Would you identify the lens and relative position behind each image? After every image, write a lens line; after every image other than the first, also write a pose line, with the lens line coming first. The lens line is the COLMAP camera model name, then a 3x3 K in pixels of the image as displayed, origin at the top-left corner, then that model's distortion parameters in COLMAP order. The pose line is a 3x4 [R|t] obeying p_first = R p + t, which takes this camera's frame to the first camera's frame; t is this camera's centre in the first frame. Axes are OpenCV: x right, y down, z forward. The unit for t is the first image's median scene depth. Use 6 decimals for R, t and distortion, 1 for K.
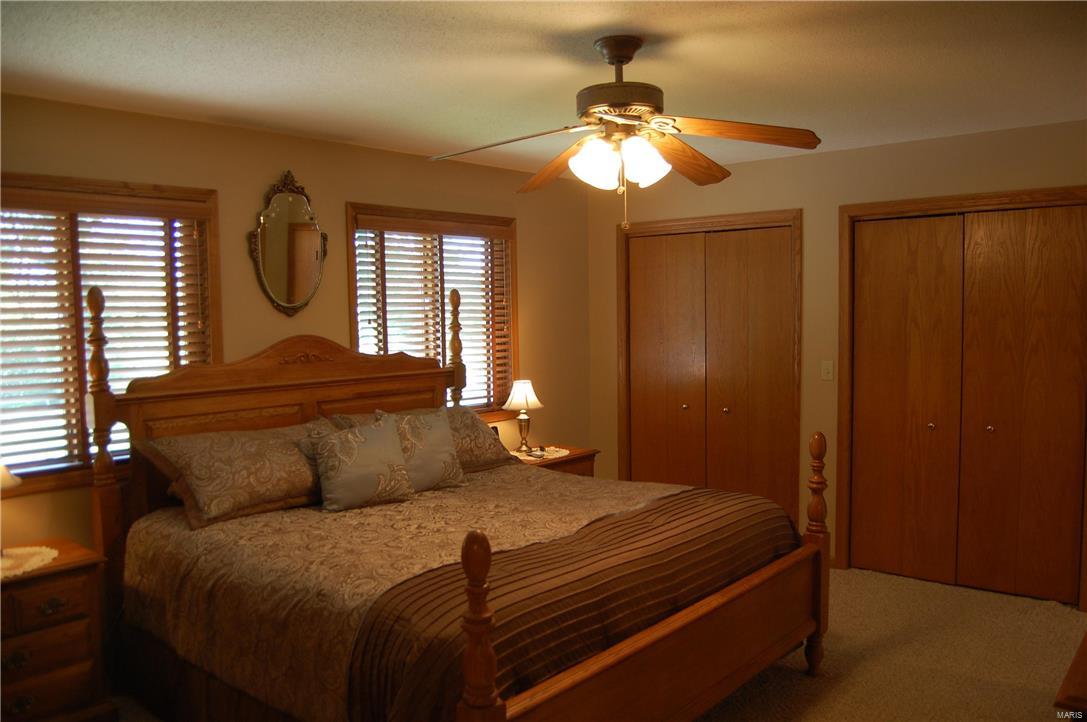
lens RADIAL K [[853.9, 0, 549.2], [0, 853.9, 365.4], [0, 0, 1]] dist [-0.088464, 0.040153]
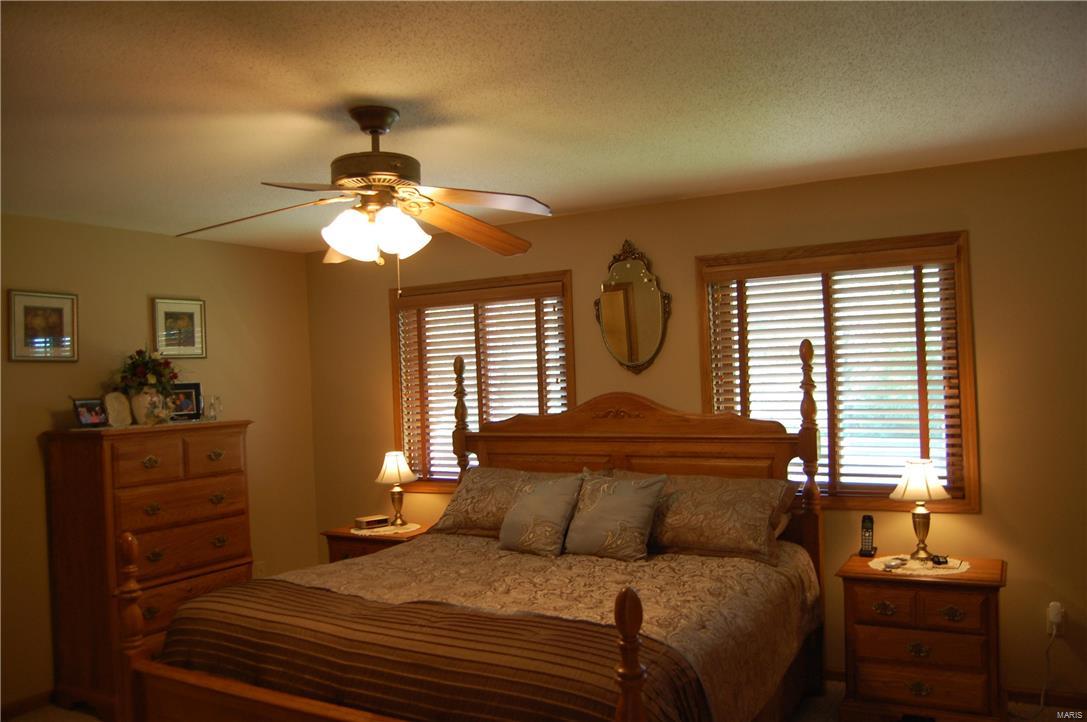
lens RADIAL K [[853.9, 0, 547.9], [0, 853.9, 359.3], [0, 0, 1]] dist [-0.088464, 0.040153]
pose [[0.205407, -0.002751, -0.978673, 0.845834], [-0.029786, 0.999515, -0.009061, -0.072767], [0.978223, 0.031012, 0.205226, 0.770960]]
